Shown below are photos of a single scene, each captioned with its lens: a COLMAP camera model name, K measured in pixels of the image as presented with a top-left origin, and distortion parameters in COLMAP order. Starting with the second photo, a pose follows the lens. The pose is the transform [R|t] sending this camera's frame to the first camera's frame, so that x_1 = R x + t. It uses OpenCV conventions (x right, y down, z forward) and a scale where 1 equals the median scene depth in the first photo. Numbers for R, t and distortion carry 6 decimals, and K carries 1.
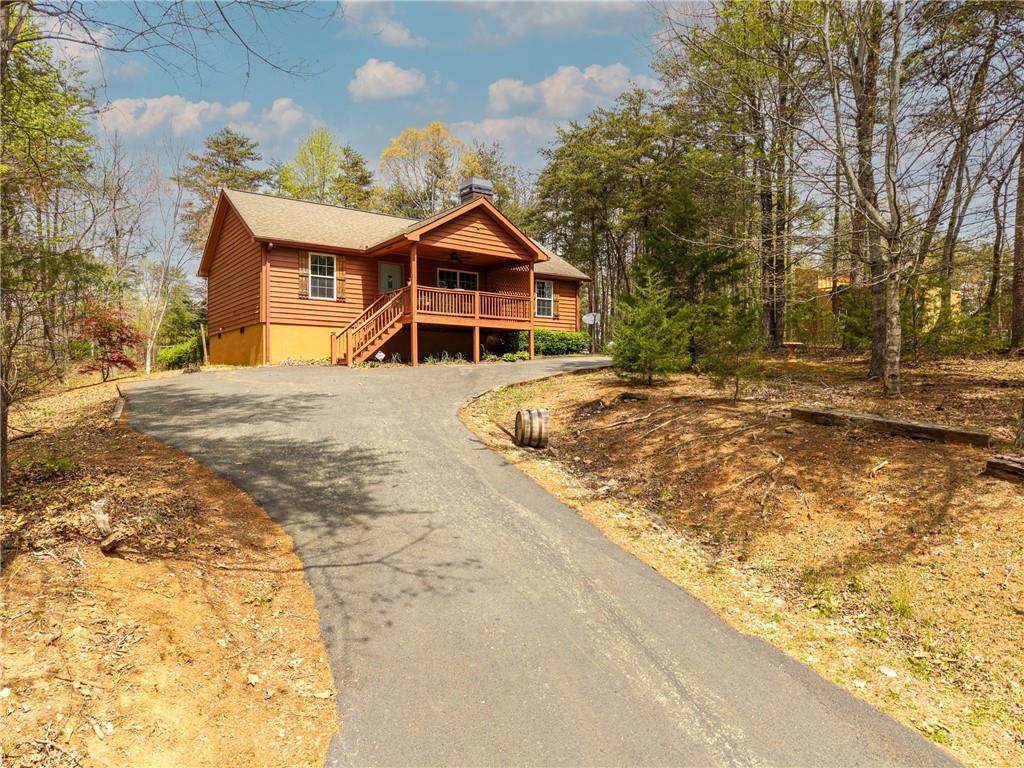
lens RADIAL K [[685.7, 0, 512.0], [0, 685.7, 384.0], [0, 0, 1]] dist [0.060224, -0.073508]
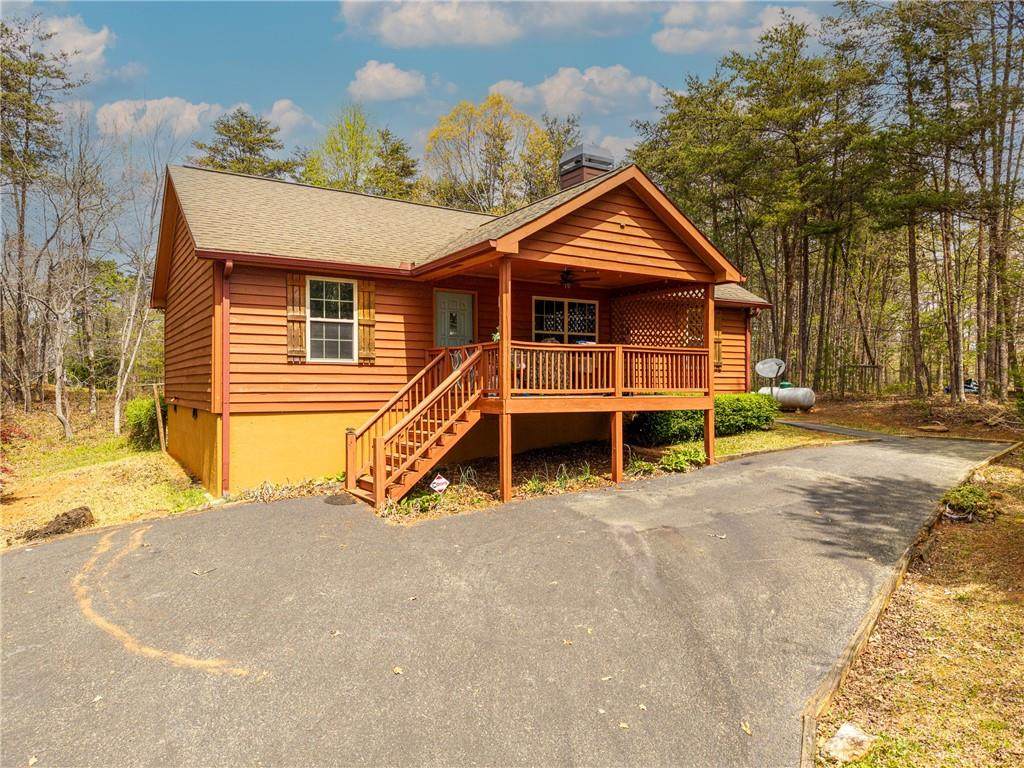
lens RADIAL K [[685.7, 0, 512.0], [0, 685.7, 384.0], [0, 0, 1]] dist [0.060224, -0.073508]
pose [[0.998278, -0.001805, -0.058631, -0.101069], [0.001912, 0.999997, 0.001770, -0.105026], [0.058627, -0.001879, 0.998278, 0.462681]]
